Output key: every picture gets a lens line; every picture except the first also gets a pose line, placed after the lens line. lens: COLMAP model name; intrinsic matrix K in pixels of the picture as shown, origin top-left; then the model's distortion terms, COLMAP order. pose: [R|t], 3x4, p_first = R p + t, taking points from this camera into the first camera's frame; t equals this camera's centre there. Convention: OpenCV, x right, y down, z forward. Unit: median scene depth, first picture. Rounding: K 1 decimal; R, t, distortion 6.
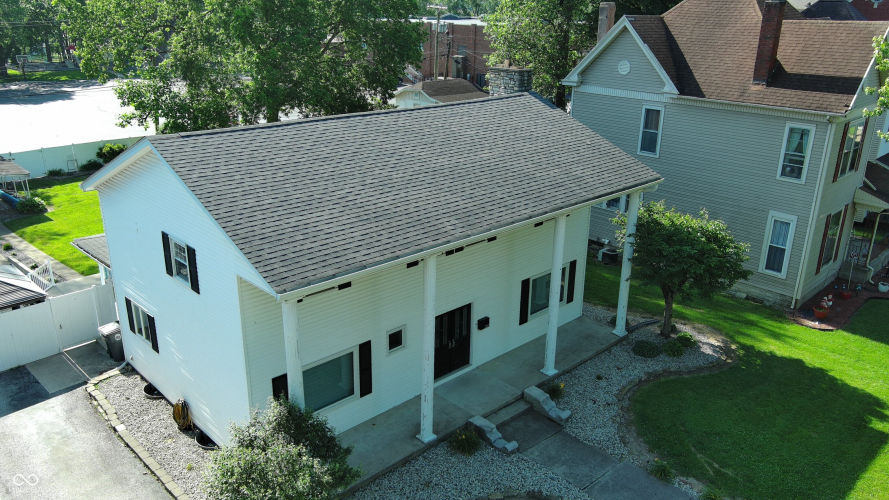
lens RADIAL K [[700.7, 0, 443.0], [0, 700.7, 247.4], [0, 0, 1]] dist [-0.001845, -0.001681]
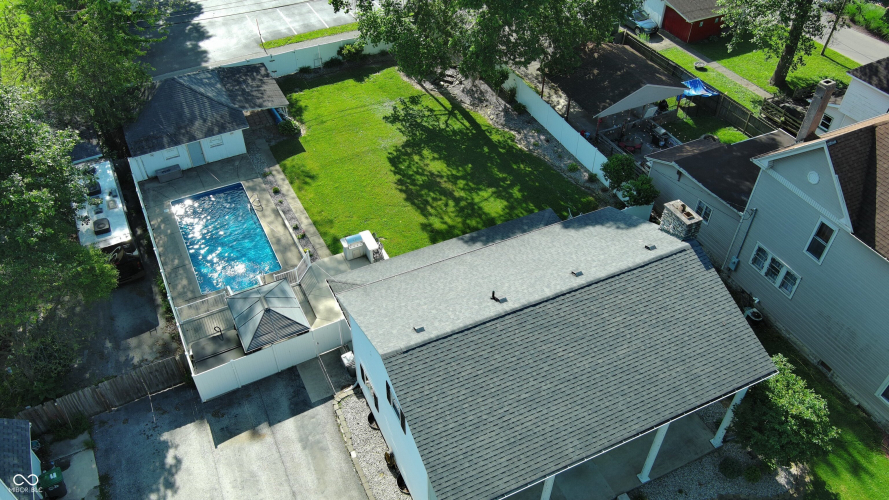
lens RADIAL K [[700.7, 0, 441.5], [0, 700.7, 249.5], [0, 0, 1]] dist [-0.001845, -0.001681]
pose [[0.948006, 0.210262, -0.238904, 0.011649], [-0.099976, 0.909424, 0.403674, -0.735136], [0.302142, -0.358801, 0.883160, -0.160919]]
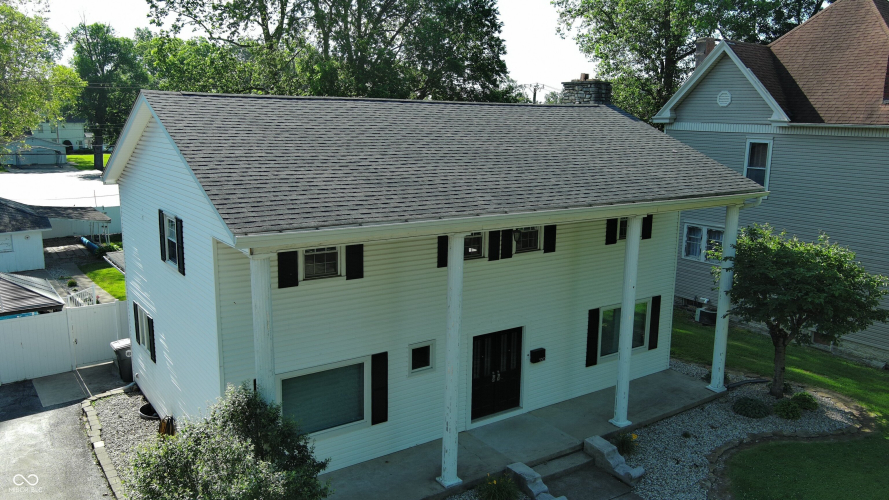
lens RADIAL K [[700.7, 0, 442.0], [0, 700.7, 245.9], [0, 0, 1]] dist [-0.001845, -0.001681]
pose [[0.987887, 0.029595, -0.152324, 0.067498], [-0.053081, 0.986875, -0.152515, 0.111660], [0.145811, 0.158753, 0.976492, 0.166056]]
